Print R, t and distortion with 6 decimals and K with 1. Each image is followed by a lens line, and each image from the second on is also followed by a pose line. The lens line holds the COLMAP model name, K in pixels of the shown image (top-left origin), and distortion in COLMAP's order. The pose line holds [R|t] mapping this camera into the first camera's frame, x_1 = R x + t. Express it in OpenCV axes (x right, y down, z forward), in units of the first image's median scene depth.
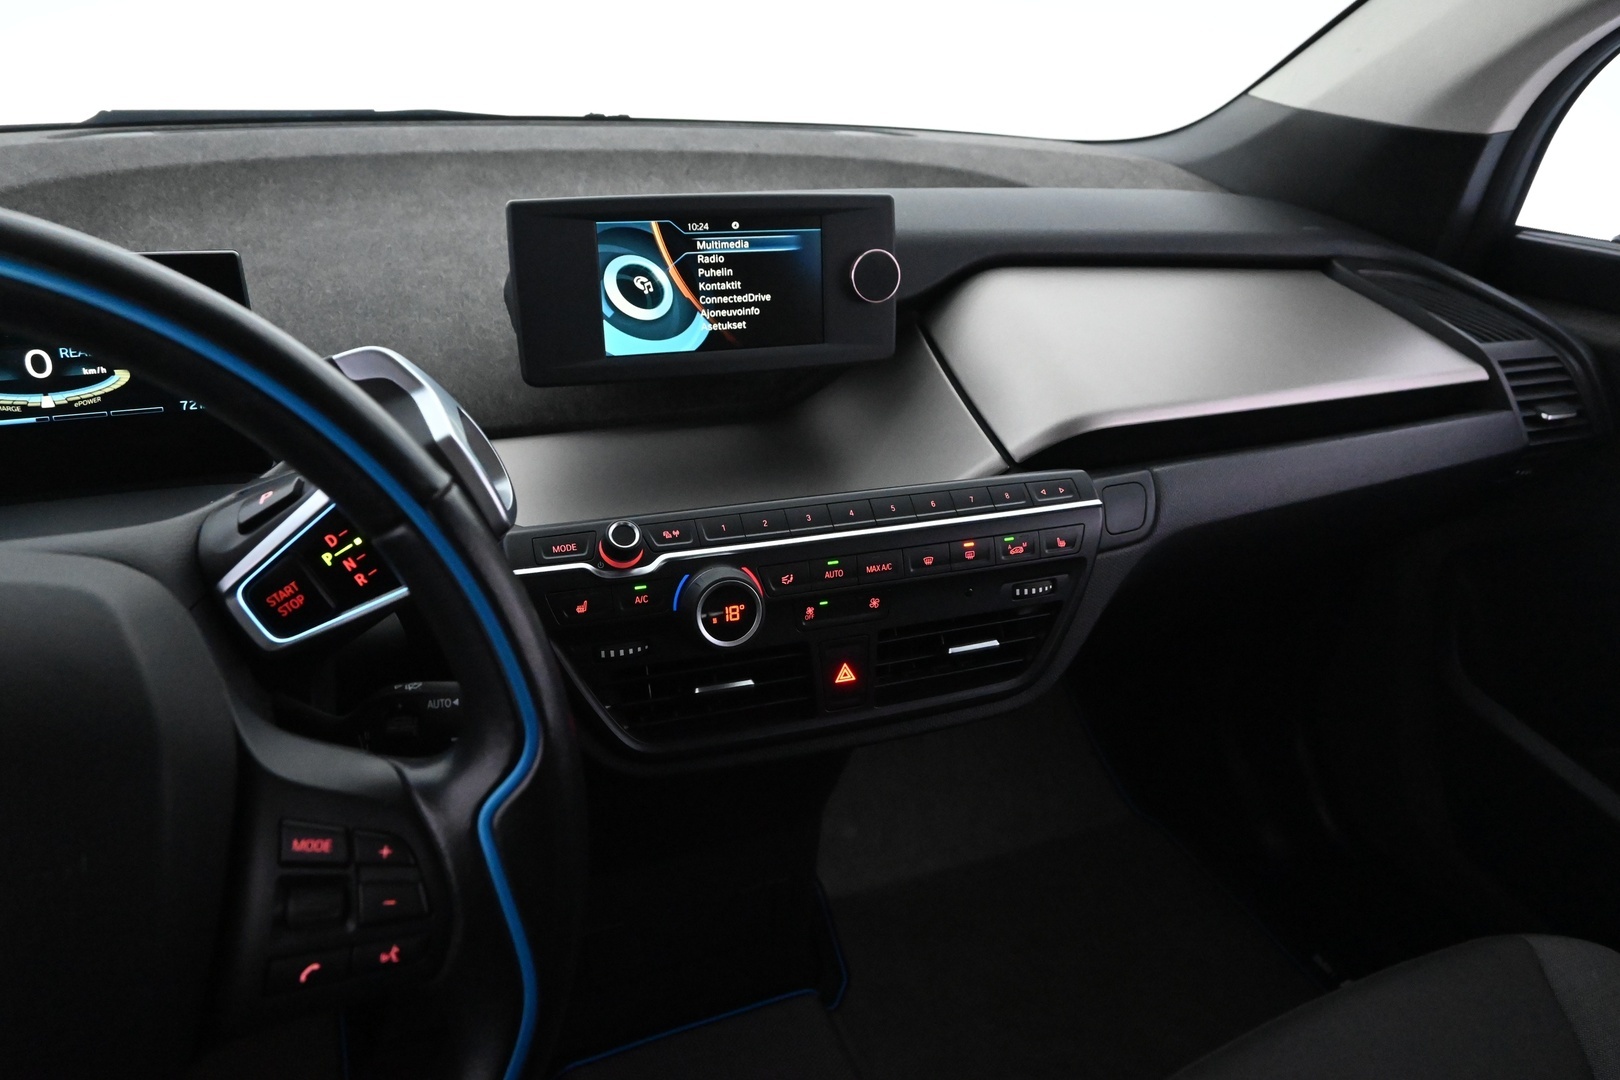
lens RADIAL K [[1122.6, 0, 808.3], [0, 1122.6, 529.7], [0, 0, 1]] dist [-0.001132, -0.003601]
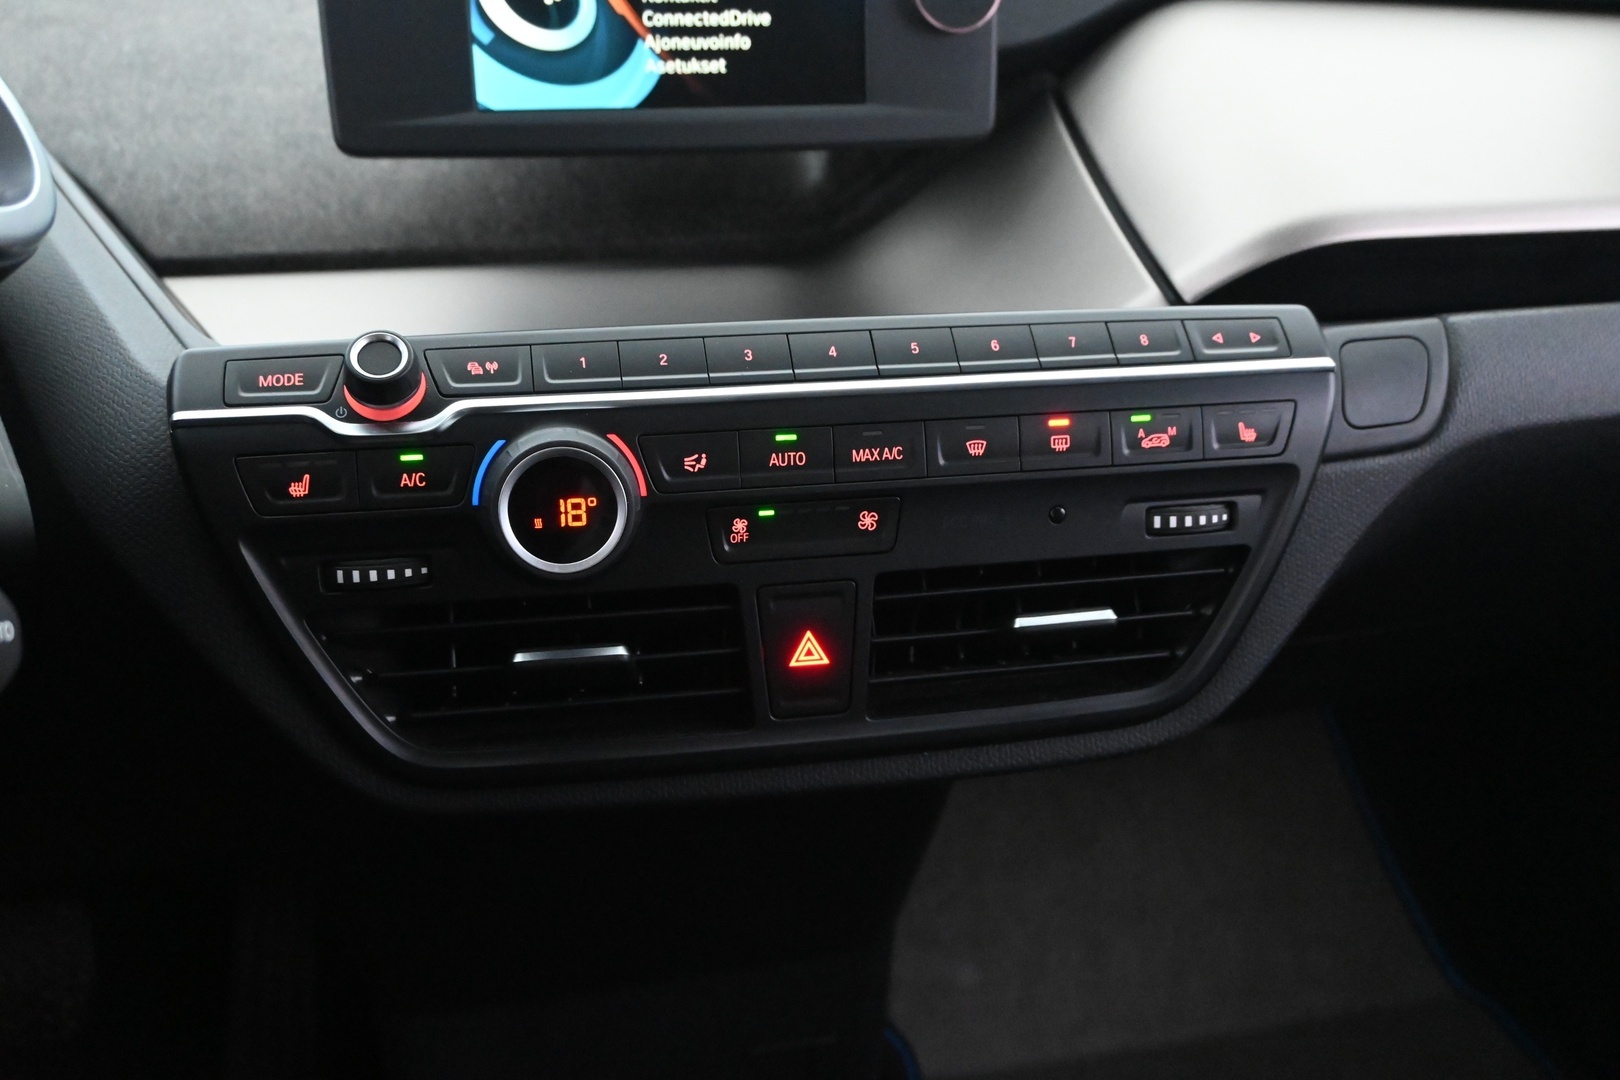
lens RADIAL K [[1541.4, 0, 814.6], [0, 1541.4, 531.8], [0, 0, 1]] dist [-0.011911, 0.000000]
pose [[0.986119, 0.039946, -0.161165, 0.134268], [-0.043826, 0.998827, -0.020589, 0.076410], [0.160153, 0.027367, 0.986713, 0.238117]]
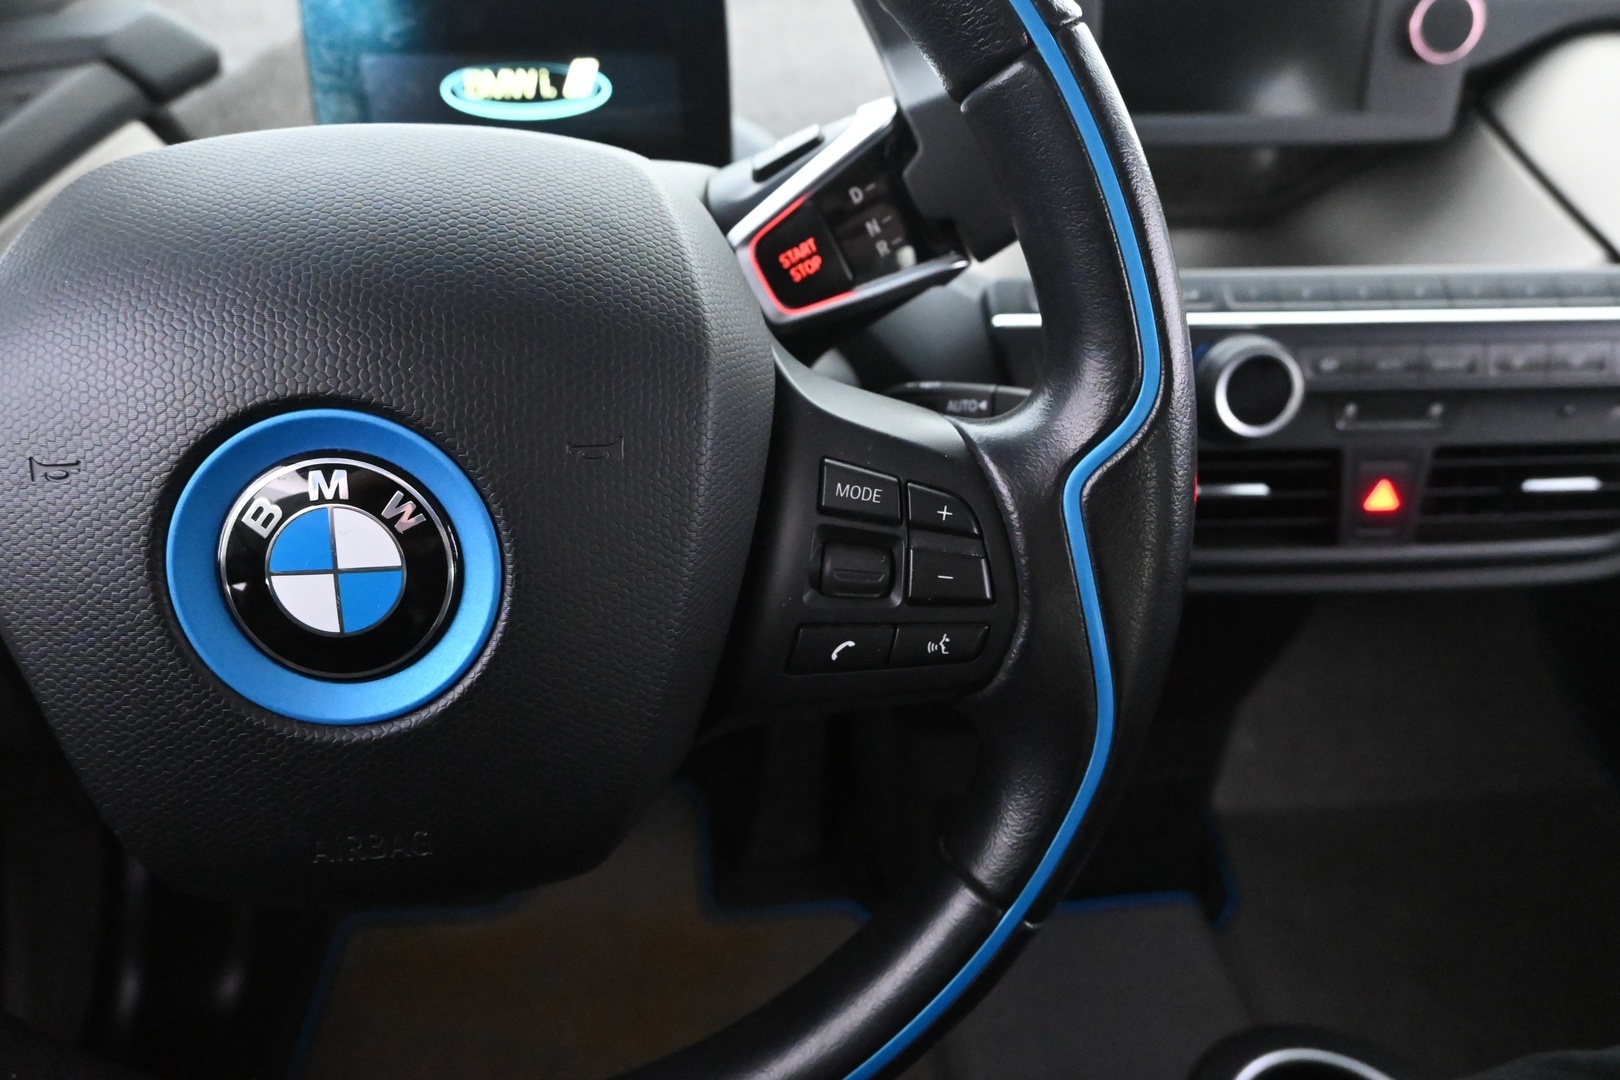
lens RADIAL K [[1122.6, 0, 822.7], [0, 1122.6, 554.8], [0, 0, 1]] dist [-0.001132, -0.003601]
pose [[0.954000, 0.110928, -0.278531, -0.108062], [-0.087117, 0.991514, 0.096496, 0.112451], [0.286872, -0.067792, 0.955567, 0.104756]]
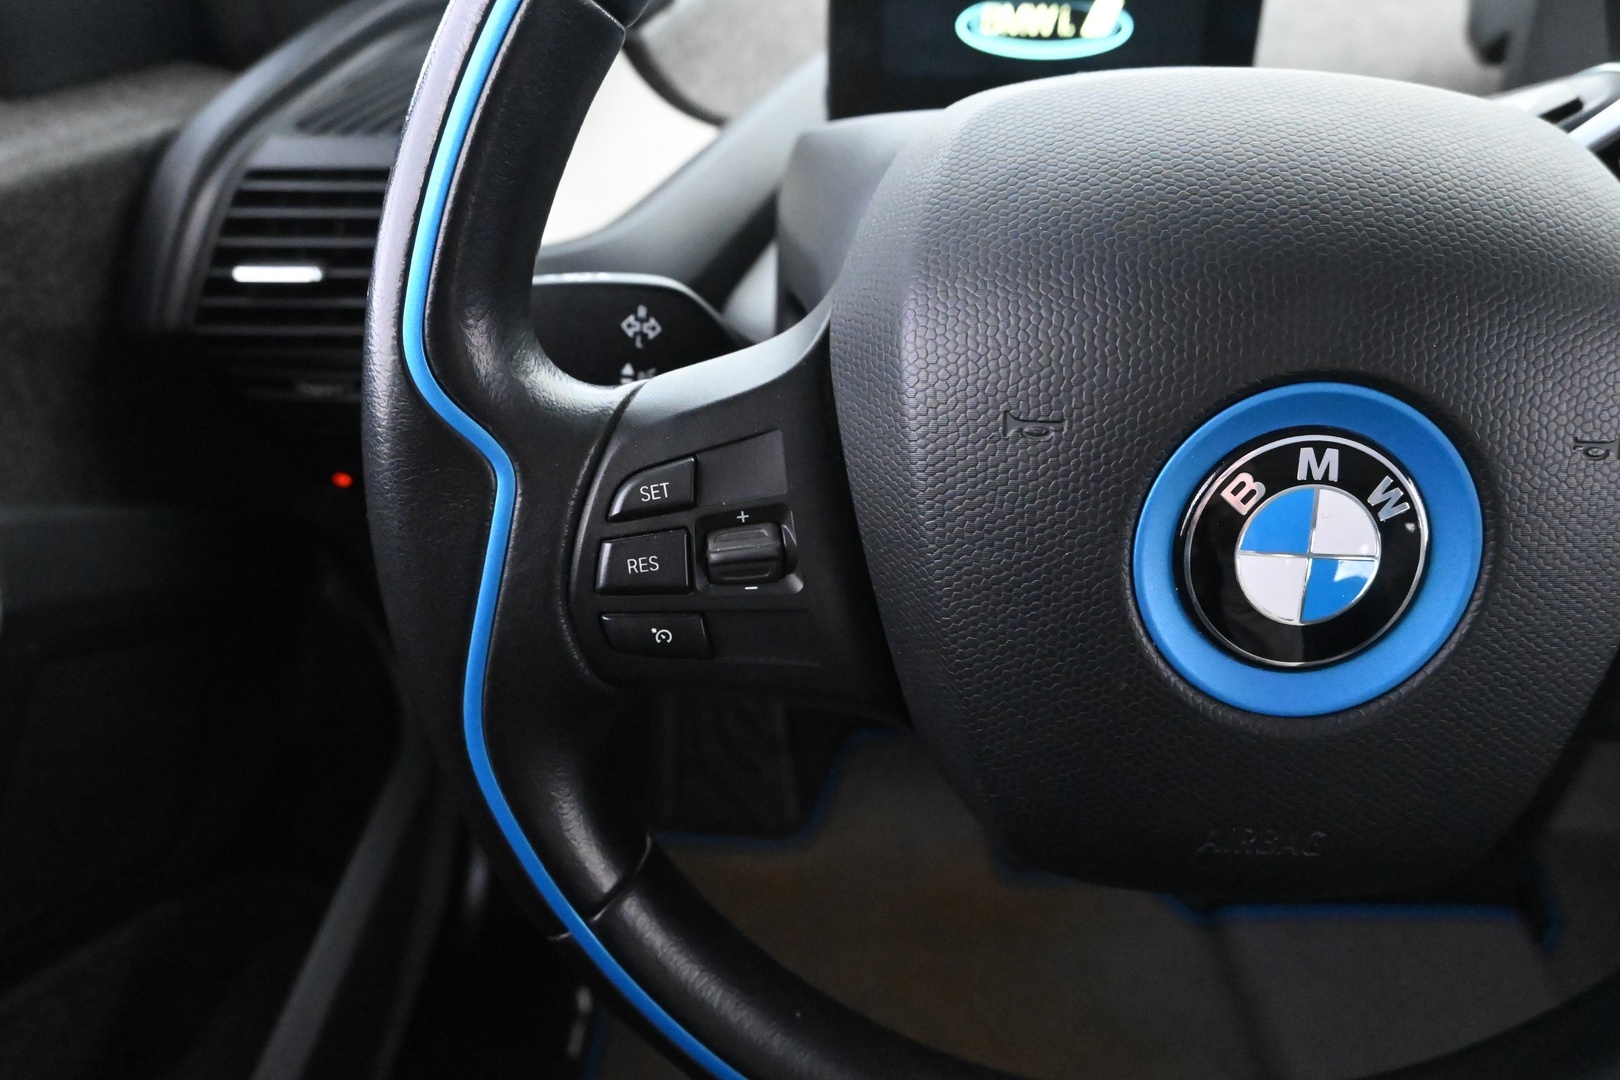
lens RADIAL K [[1122.6, 0, 808.3], [0, 1122.6, 567.6], [0, 0, 1]] dist [-0.001132, -0.003601]
pose [[0.905227, 0.209573, -0.369652, -0.337606], [-0.157796, 0.973504, 0.165502, 0.134377], [0.394542, -0.091488, 0.914312, 0.042190]]
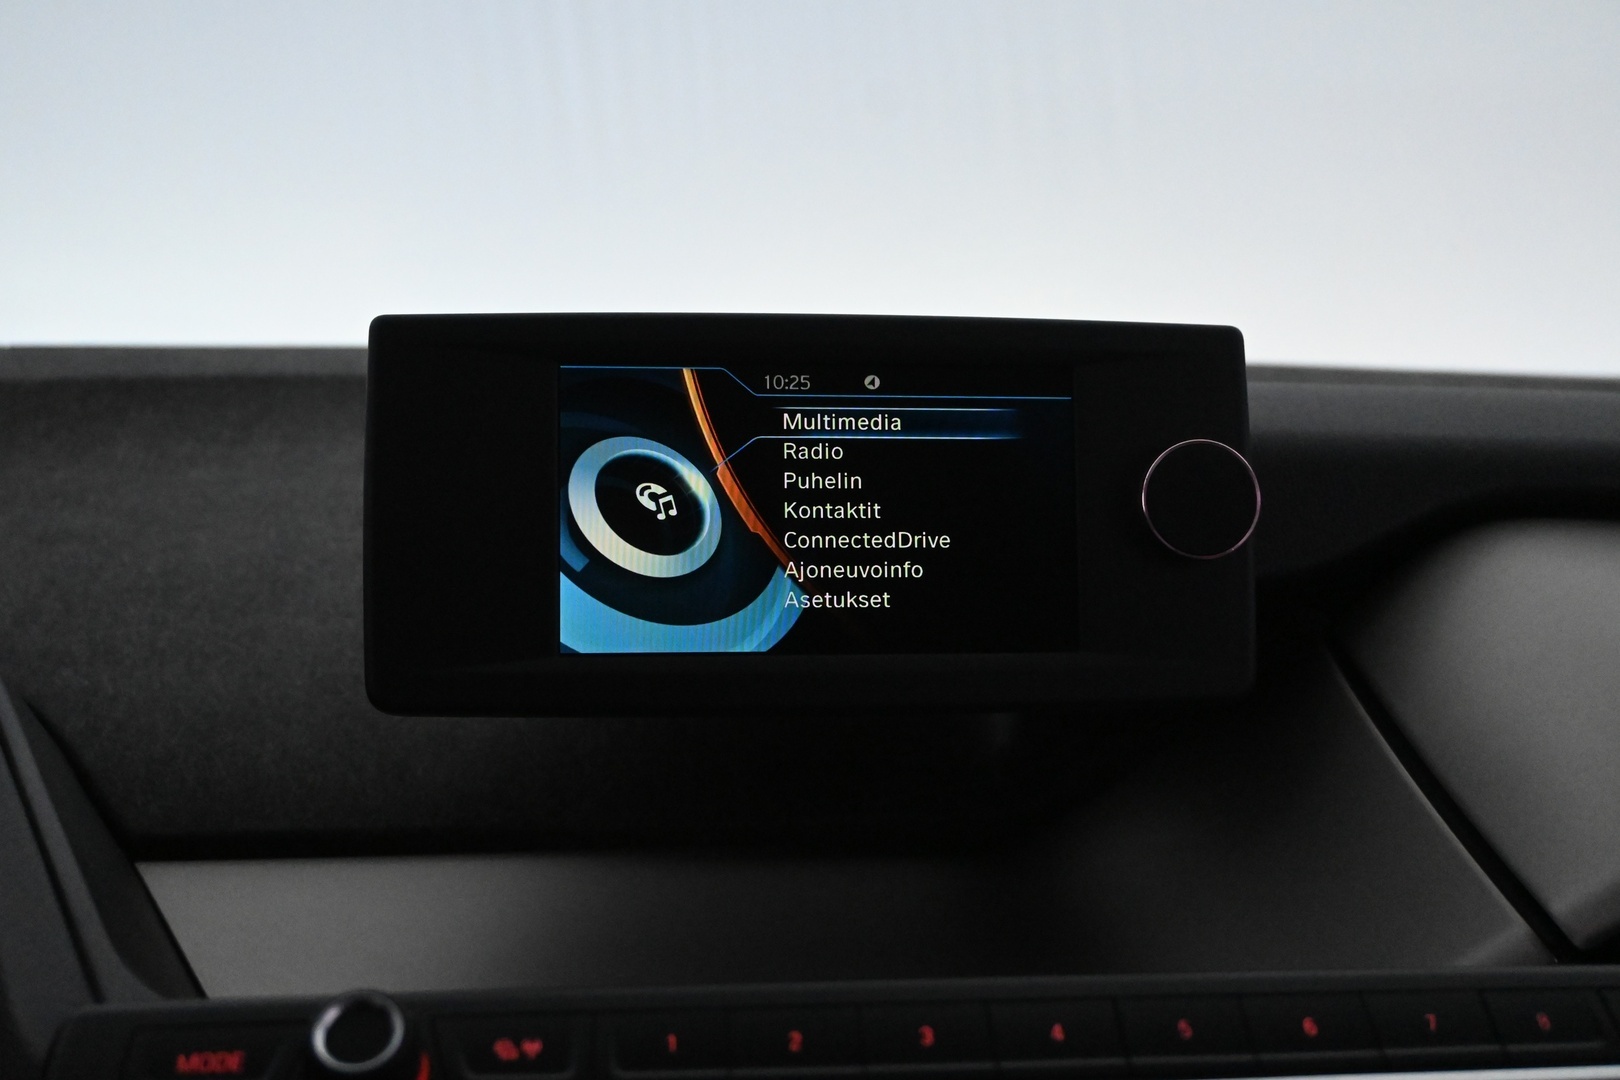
lens RADIAL K [[1750.0, 0, 803.7], [0, 1750.0, 540.2], [0, 0, 1]] dist [-0.006133, 0.000000]
pose [[0.966845, -0.007324, -0.255260, 0.089410], [-0.080025, 0.940550, -0.330094, 0.023046], [0.242502, 0.339577, 0.908780, 0.385528]]
